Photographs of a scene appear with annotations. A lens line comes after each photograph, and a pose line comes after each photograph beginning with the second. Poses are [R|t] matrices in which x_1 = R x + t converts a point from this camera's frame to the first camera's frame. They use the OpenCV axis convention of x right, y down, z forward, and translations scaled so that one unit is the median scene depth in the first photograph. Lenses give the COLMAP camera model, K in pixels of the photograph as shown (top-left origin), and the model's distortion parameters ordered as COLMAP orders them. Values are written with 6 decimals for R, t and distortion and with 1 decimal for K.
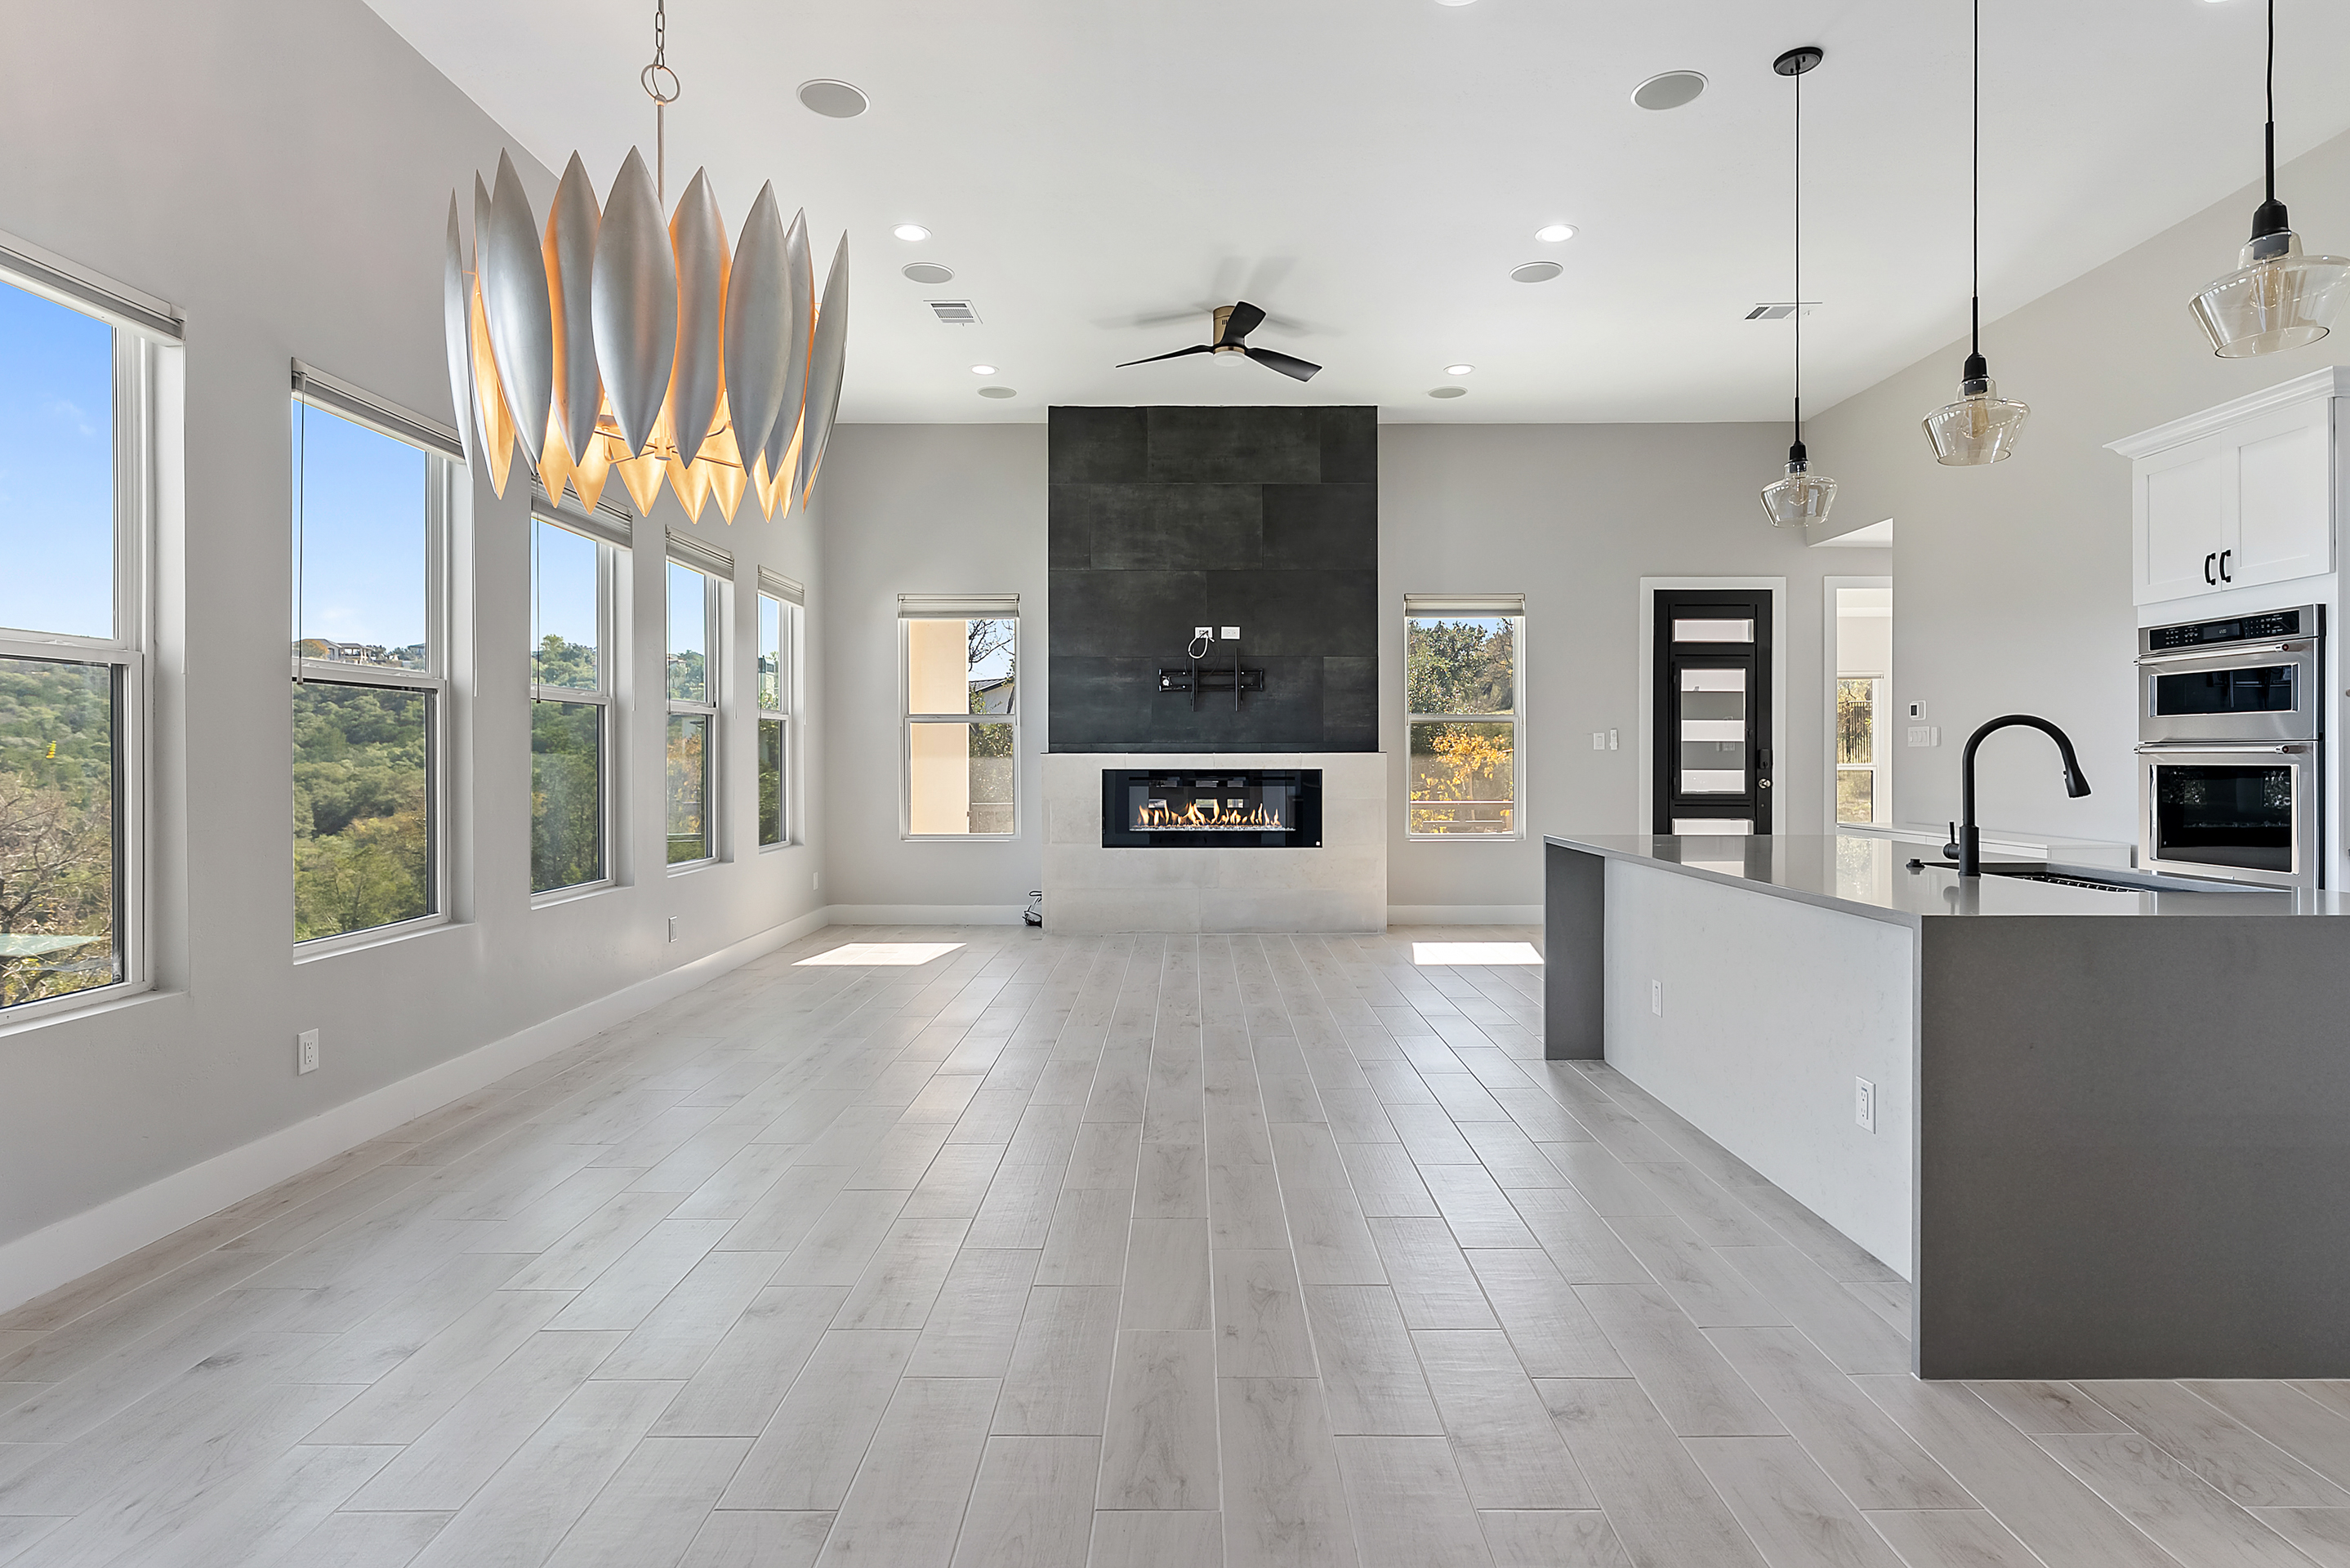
lens RADIAL K [[1188.4, 0, 1184.4], [0, 1188.4, 761.6], [0, 0, 1]] dist [-0.003337, -0.000014]
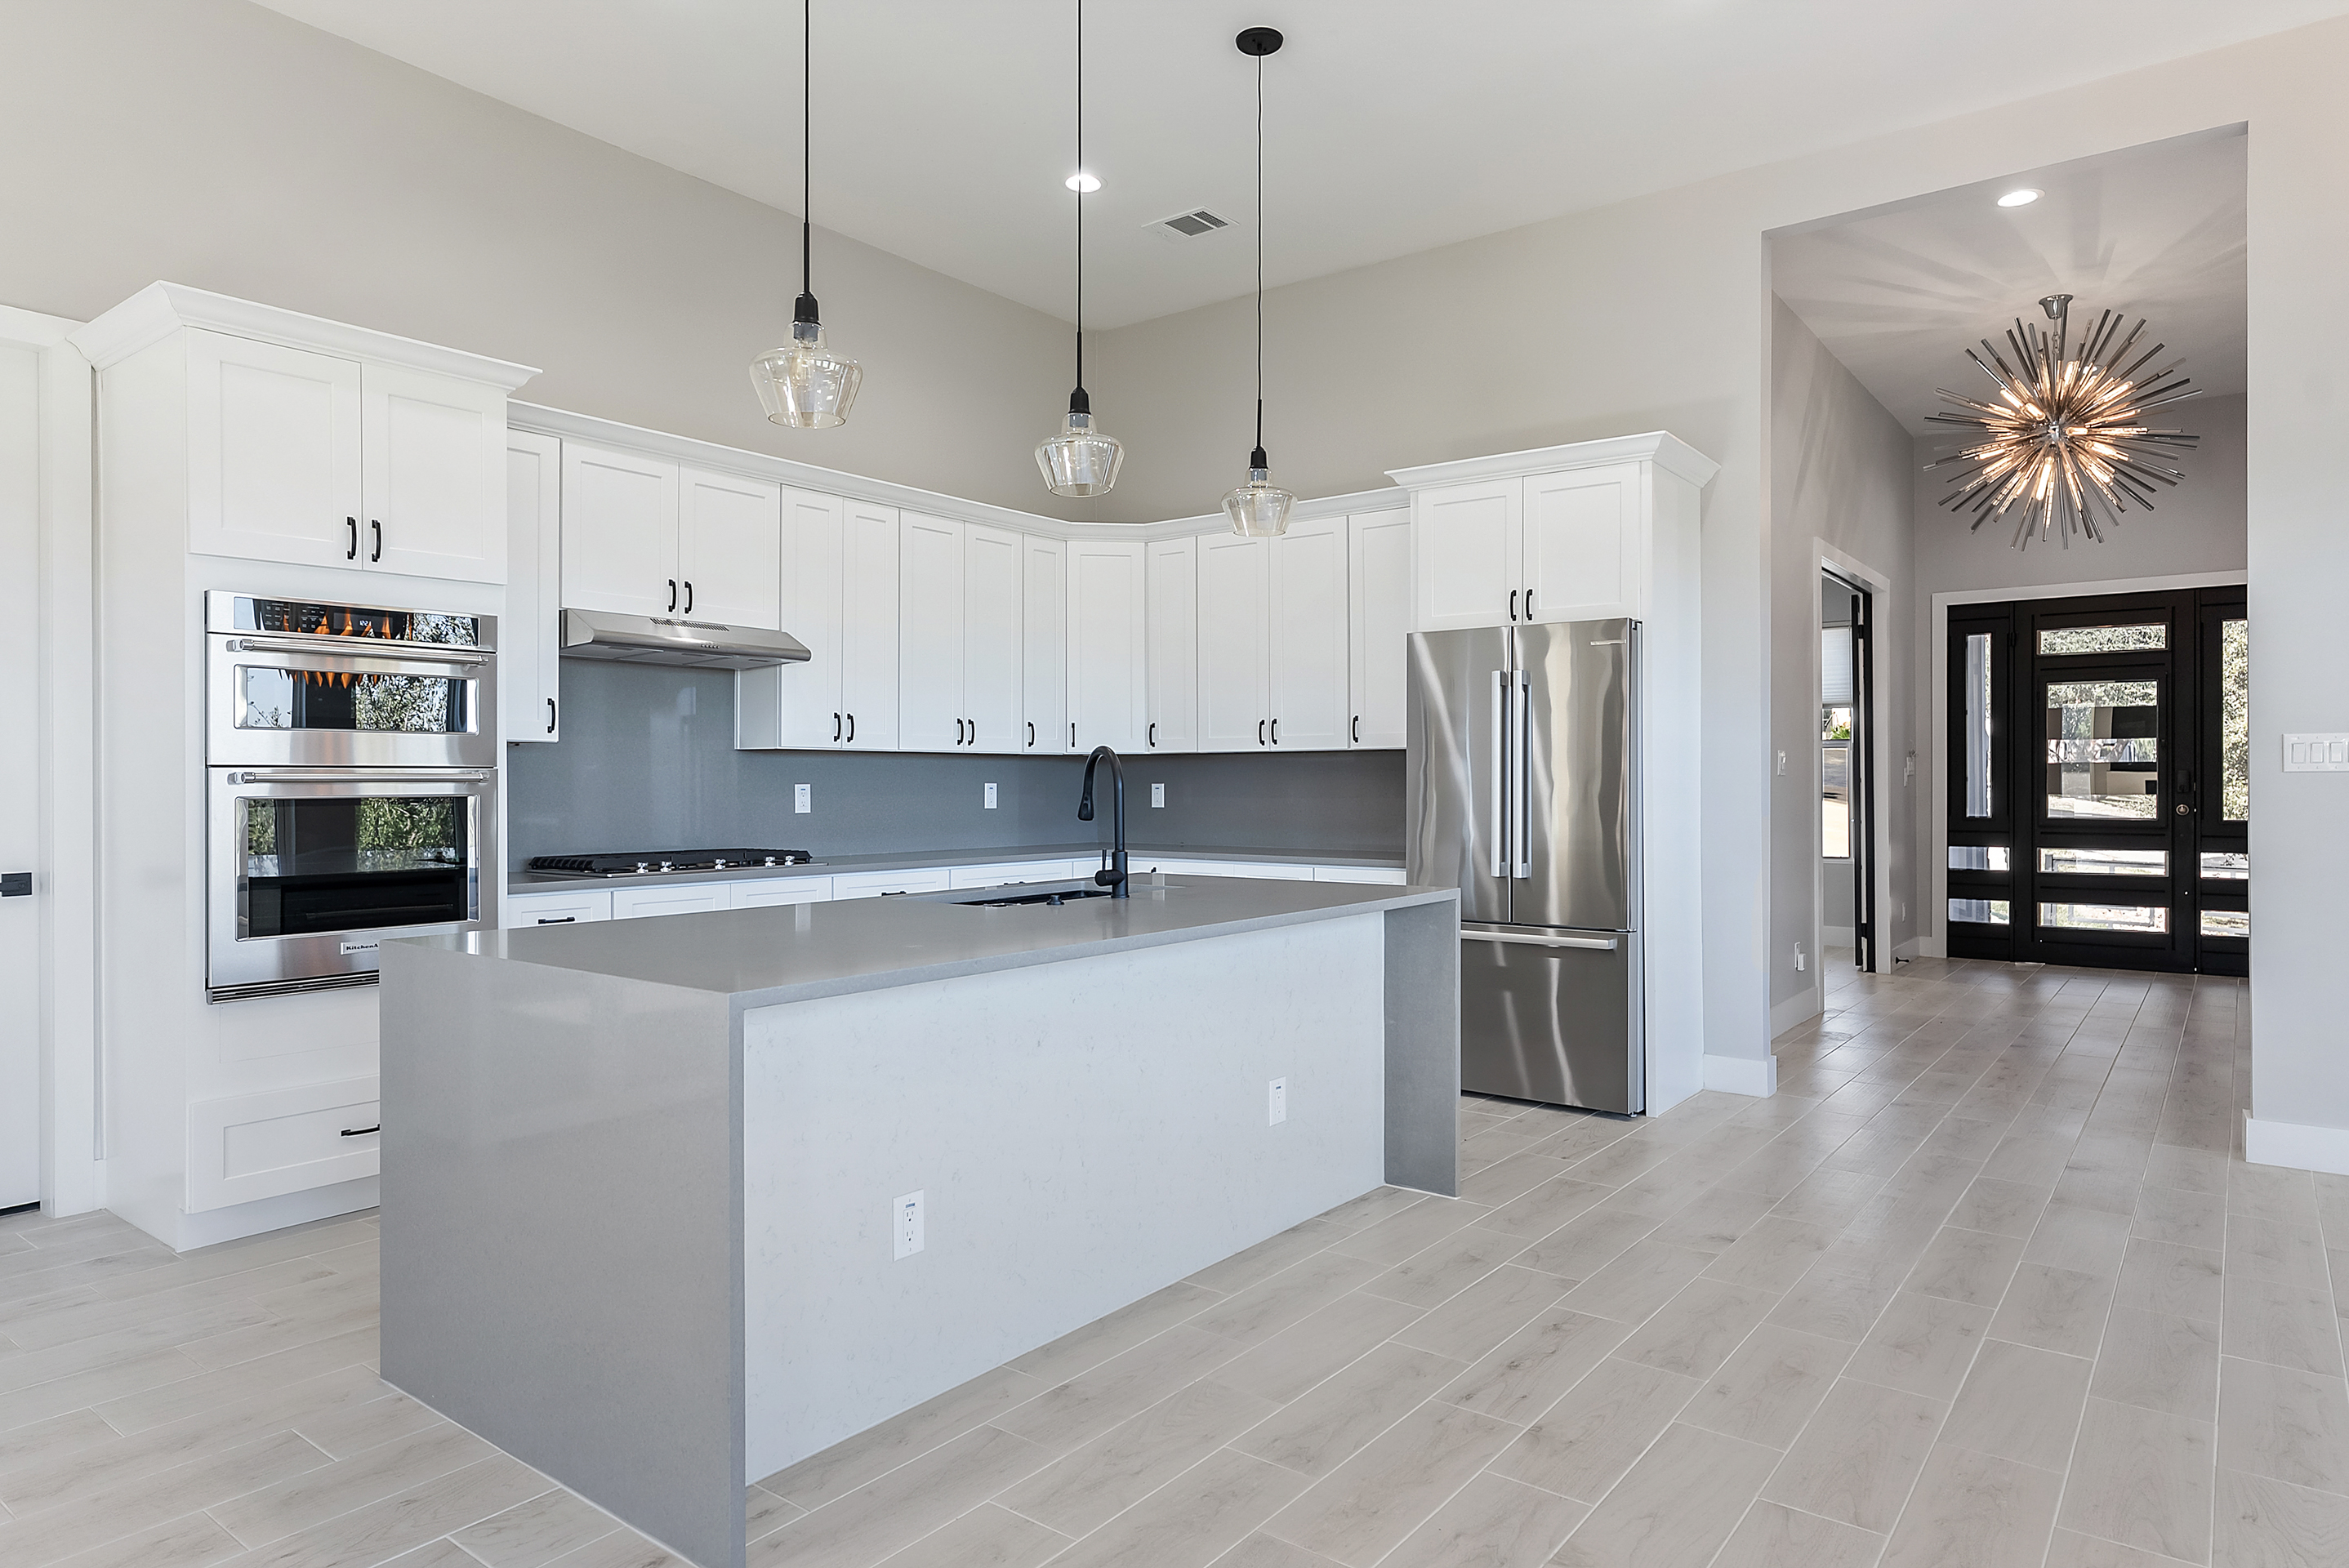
lens RADIAL K [[1386.9, 0, 1174.5], [0, 1386.9, 784.0], [0, 0, 1]] dist [-0.001405, 0.002564]
pose [[-0.793868, 0.002270, 0.608086, -0.046253], [0.006344, 0.999970, 0.004550, -0.003223], [-0.608057, 0.007470, -0.793858, 0.731823]]
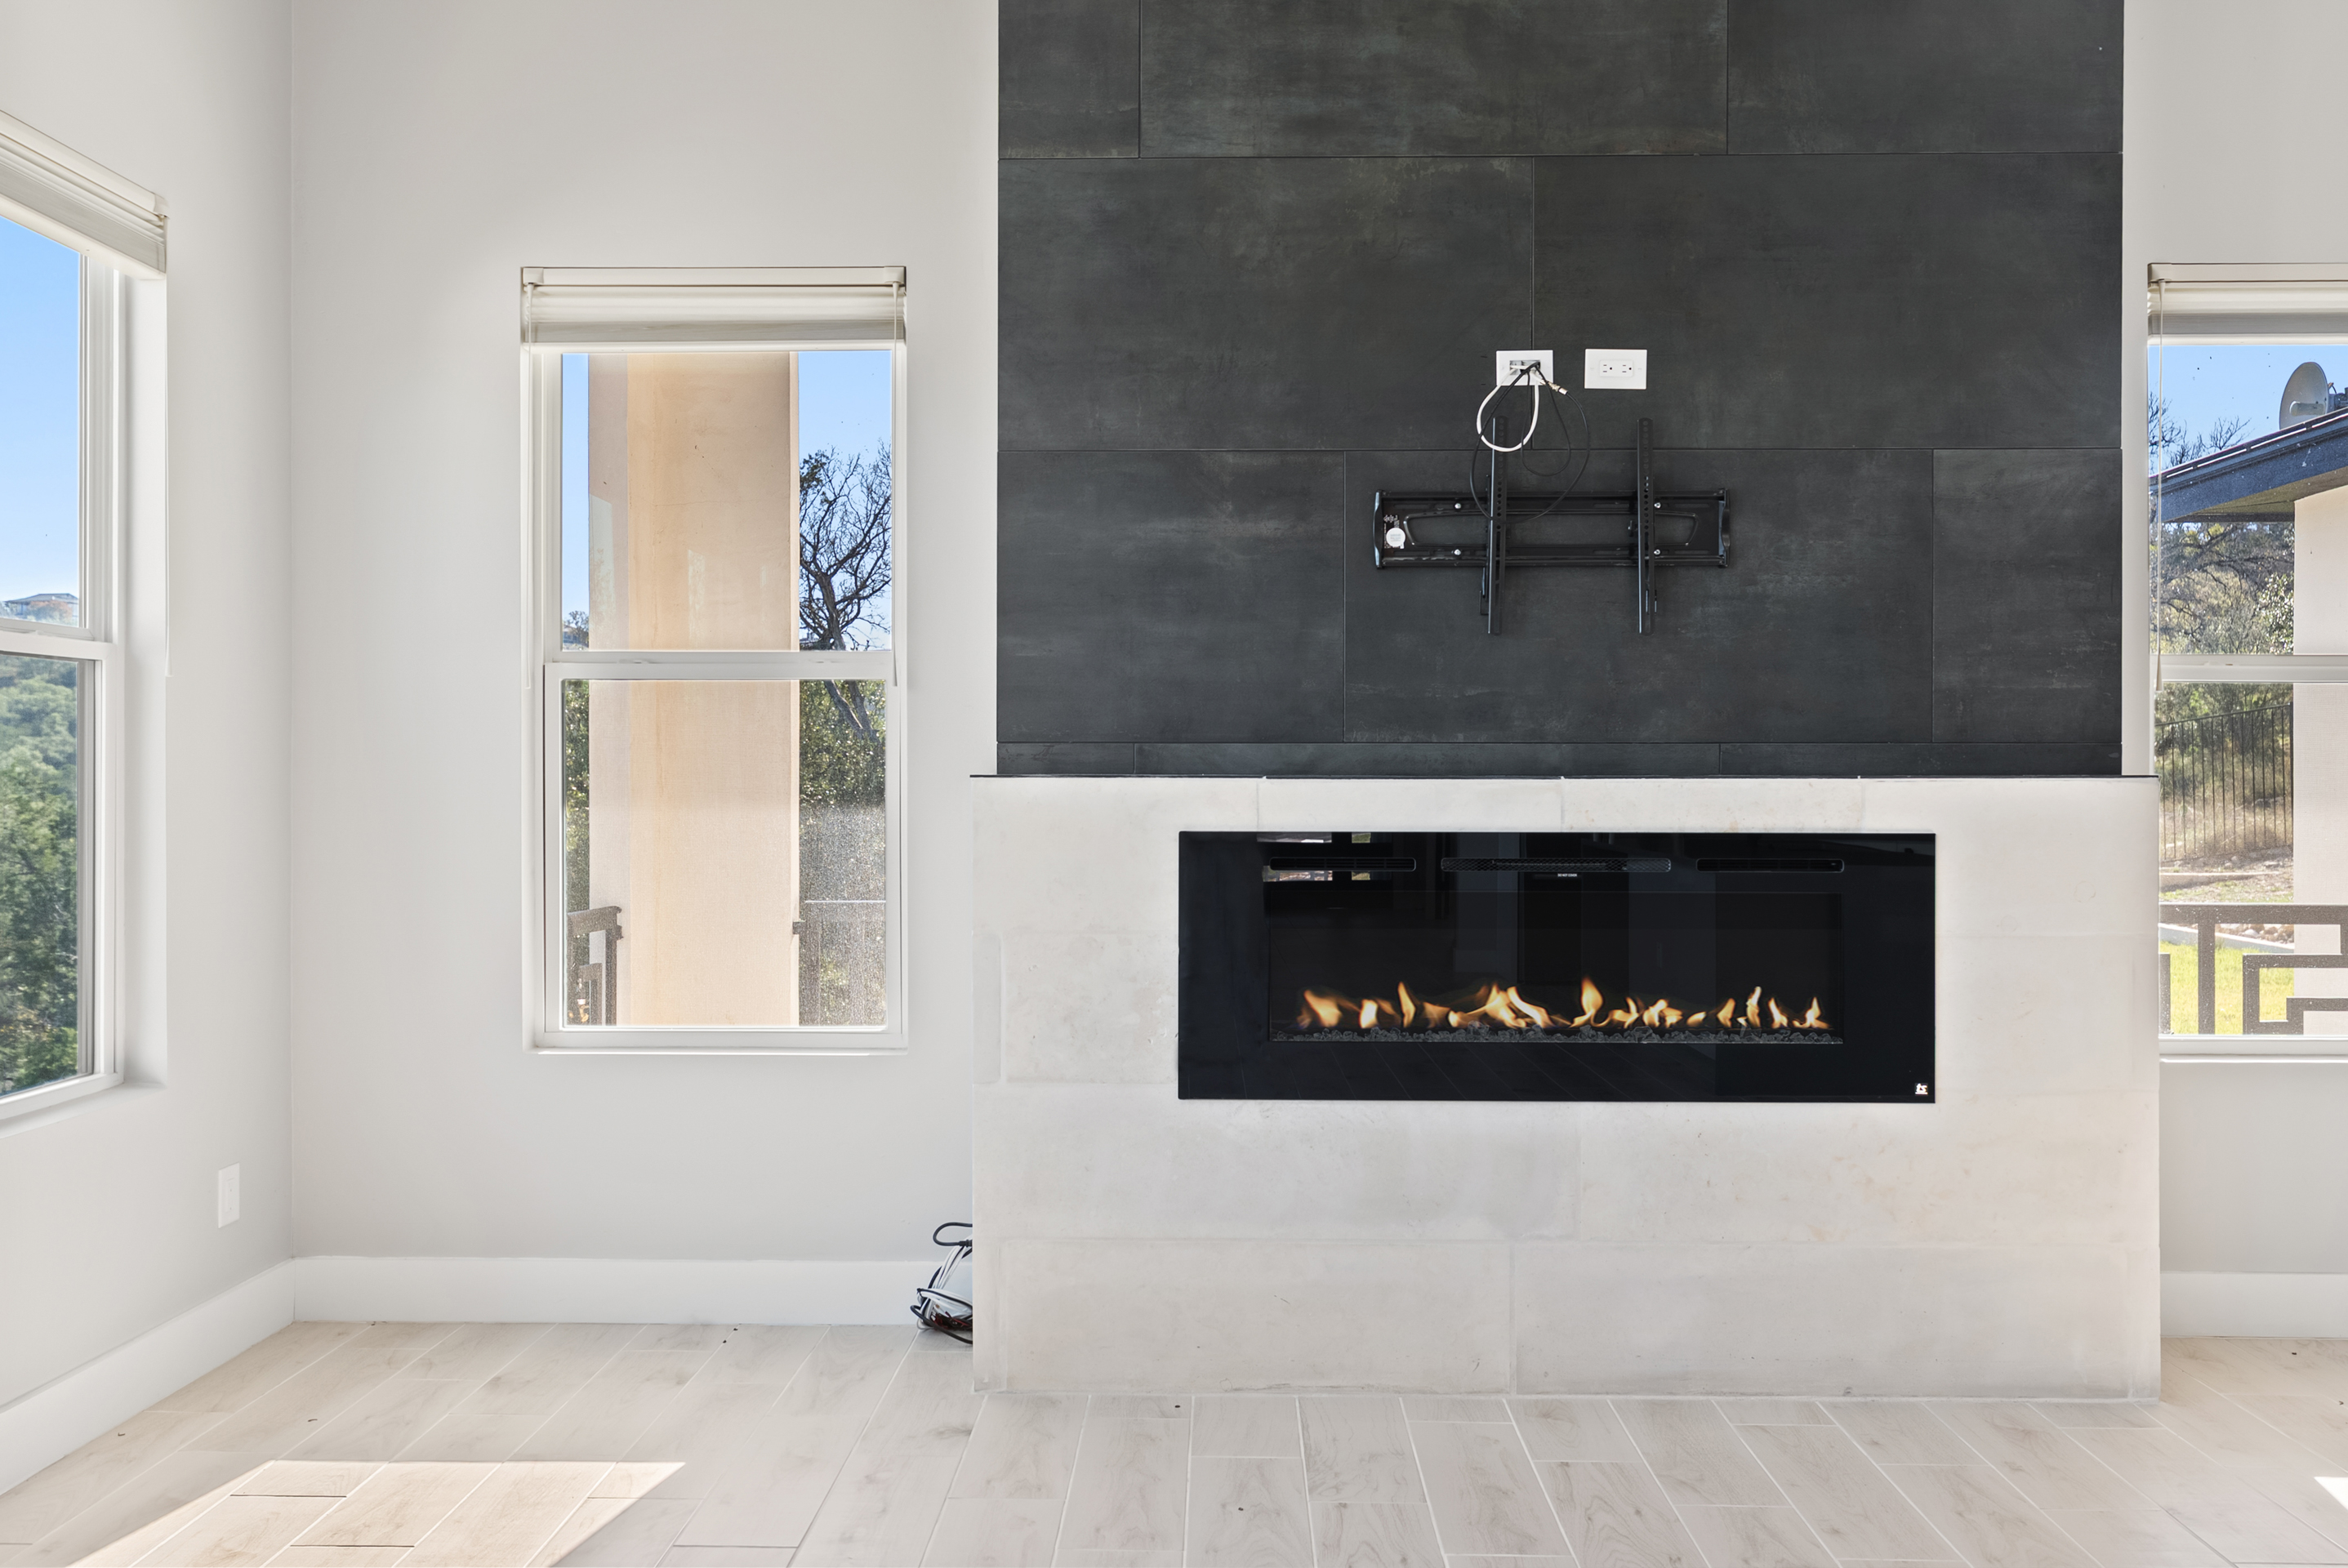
lens RADIAL K [[1861.9, 0, 1169.7], [0, 1861.9, 780.2], [0, 0, 1]] dist [0.008797, -0.000613]
pose [[0.999793, 0.003053, -0.020119, -0.062144], [-0.003178, 0.999976, -0.006157, -0.003327], [0.020100, 0.006220, 0.999779, 0.537494]]
